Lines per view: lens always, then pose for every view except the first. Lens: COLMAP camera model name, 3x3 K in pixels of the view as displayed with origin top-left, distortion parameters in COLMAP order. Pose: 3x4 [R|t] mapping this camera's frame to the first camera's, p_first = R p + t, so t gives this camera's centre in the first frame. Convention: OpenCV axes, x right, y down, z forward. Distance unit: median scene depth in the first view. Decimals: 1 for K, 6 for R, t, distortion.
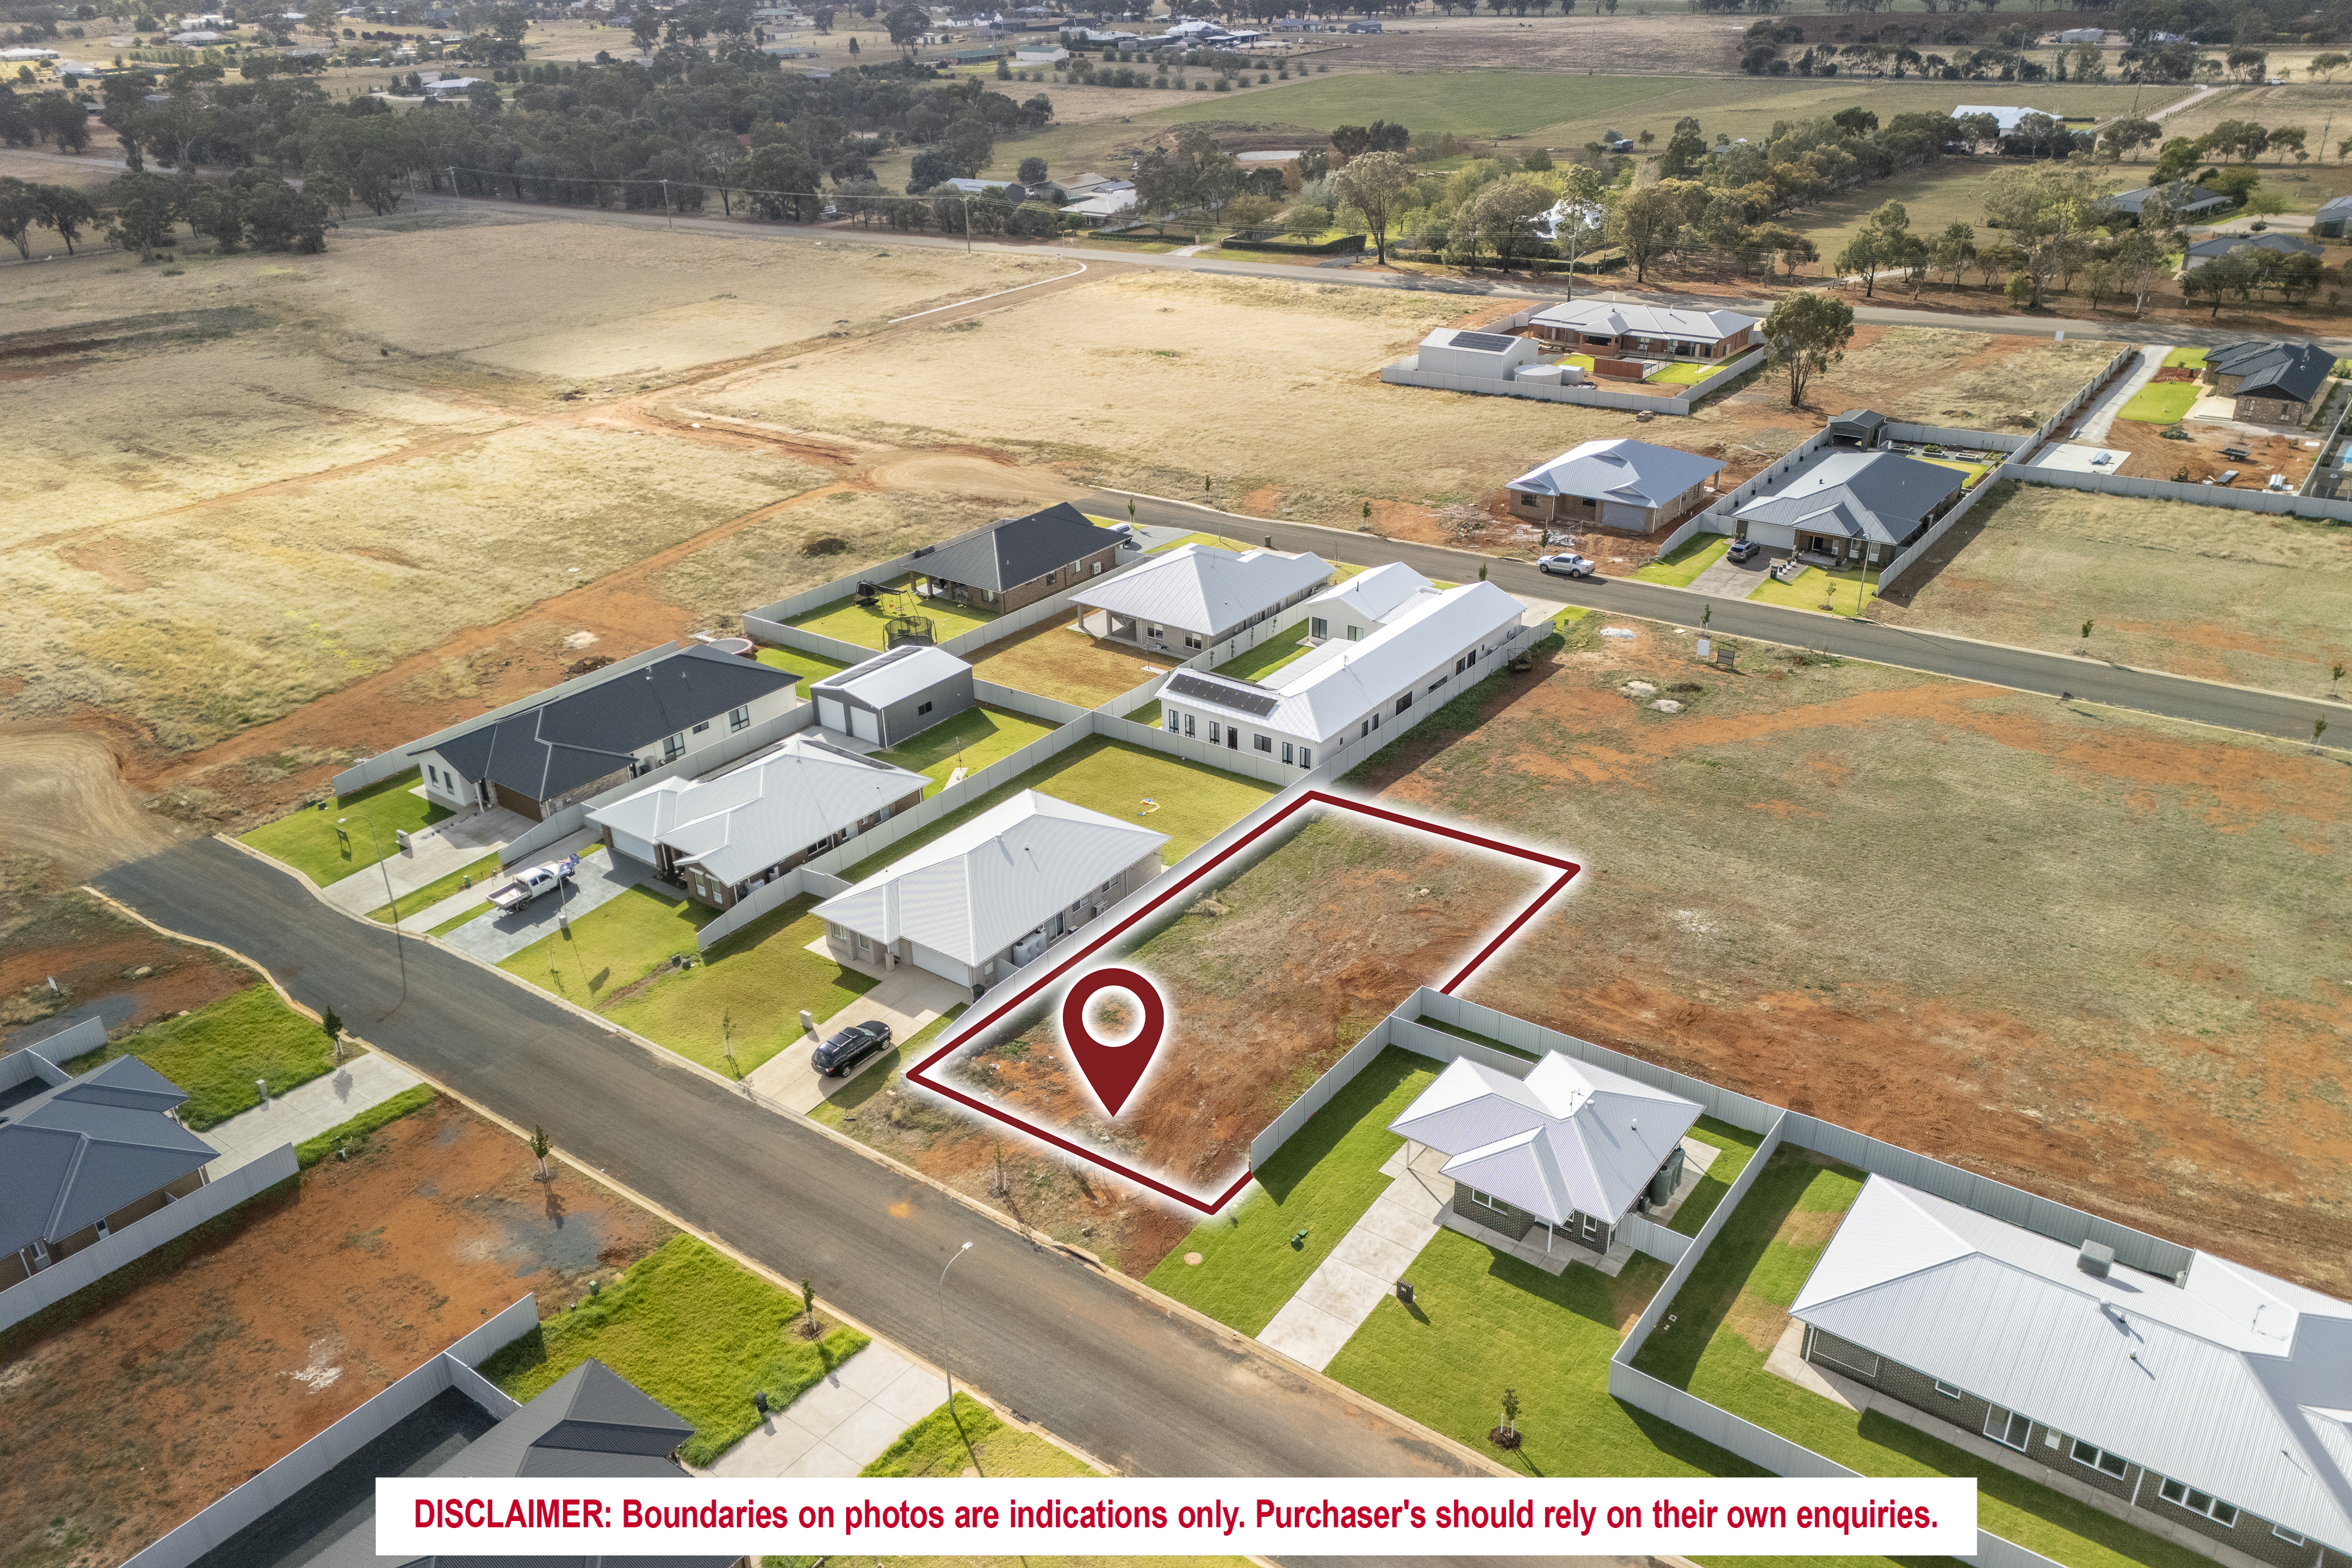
lens RADIAL K [[1707.4, 0, 1179.8], [0, 1707.4, 797.7], [0, 0, 1]] dist [0.090237, -0.083474]
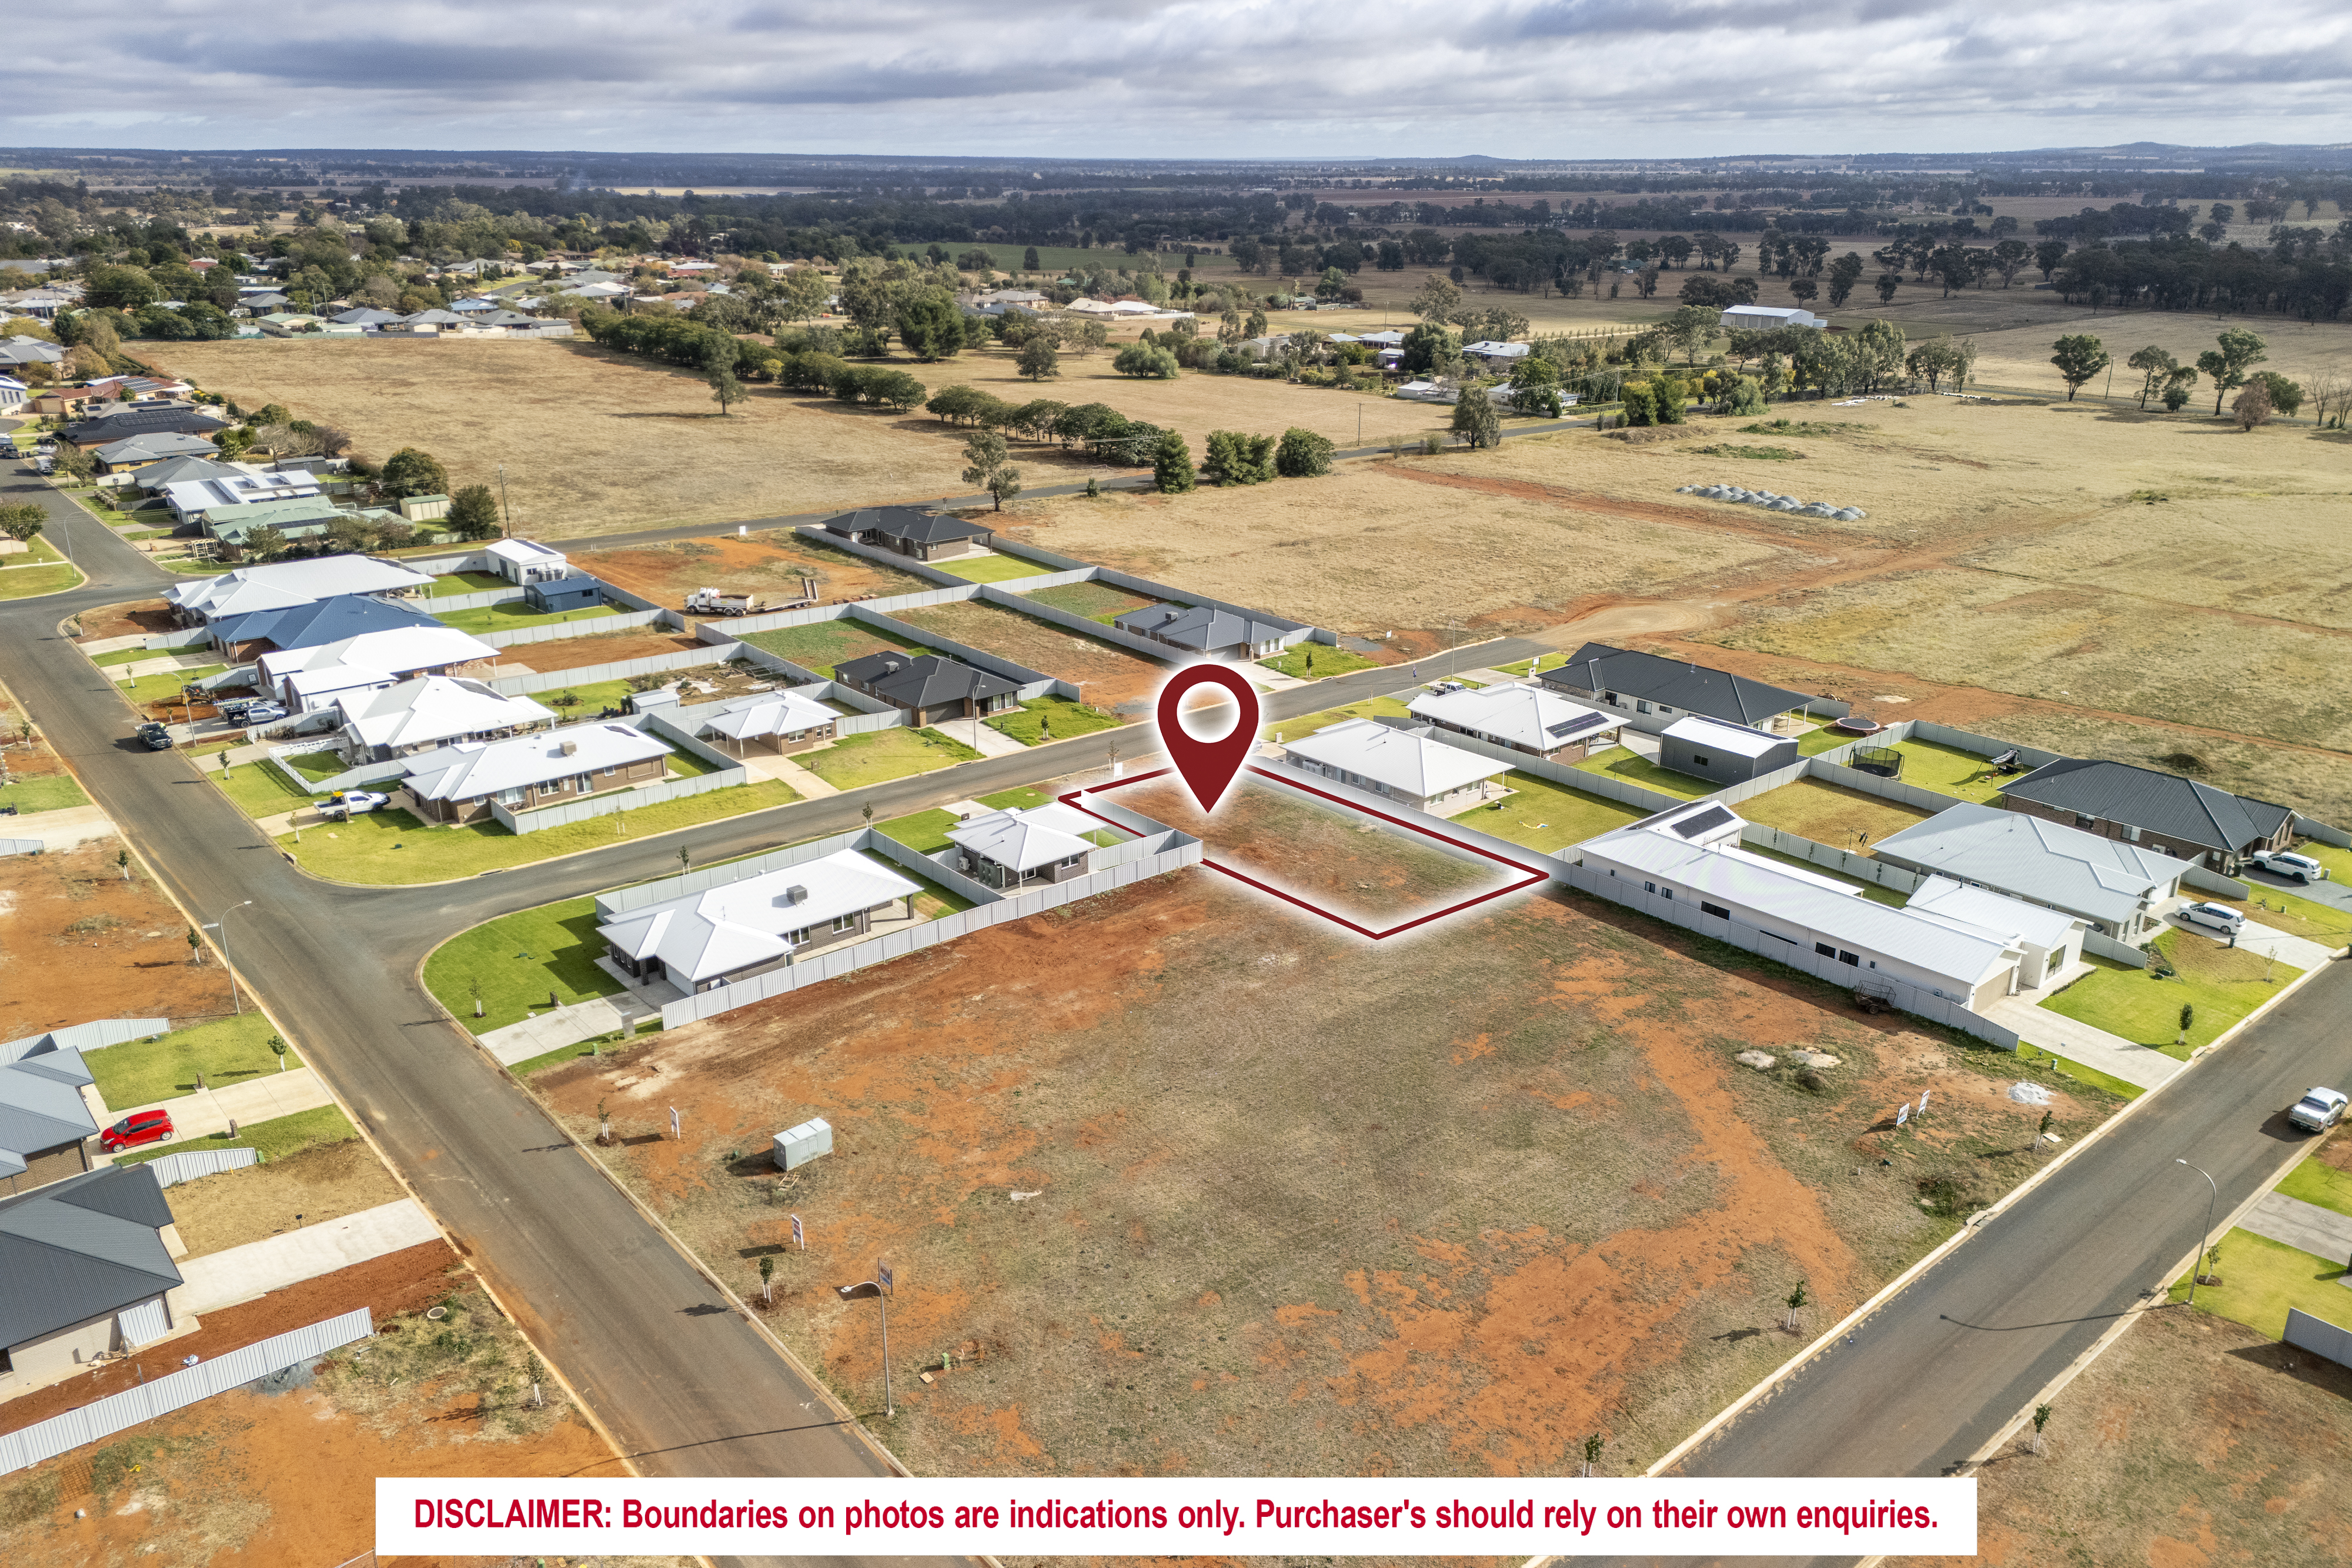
lens RADIAL K [[1707.4, 0, 1179.8], [0, 1707.4, 797.7], [0, 0, 1]] dist [0.090237, -0.083474]
pose [[-0.216100, 0.360913, -0.907217, 0.761419], [-0.438839, 0.794127, 0.420455, -0.276372], [0.872193, 0.488983, -0.013228, 0.499347]]
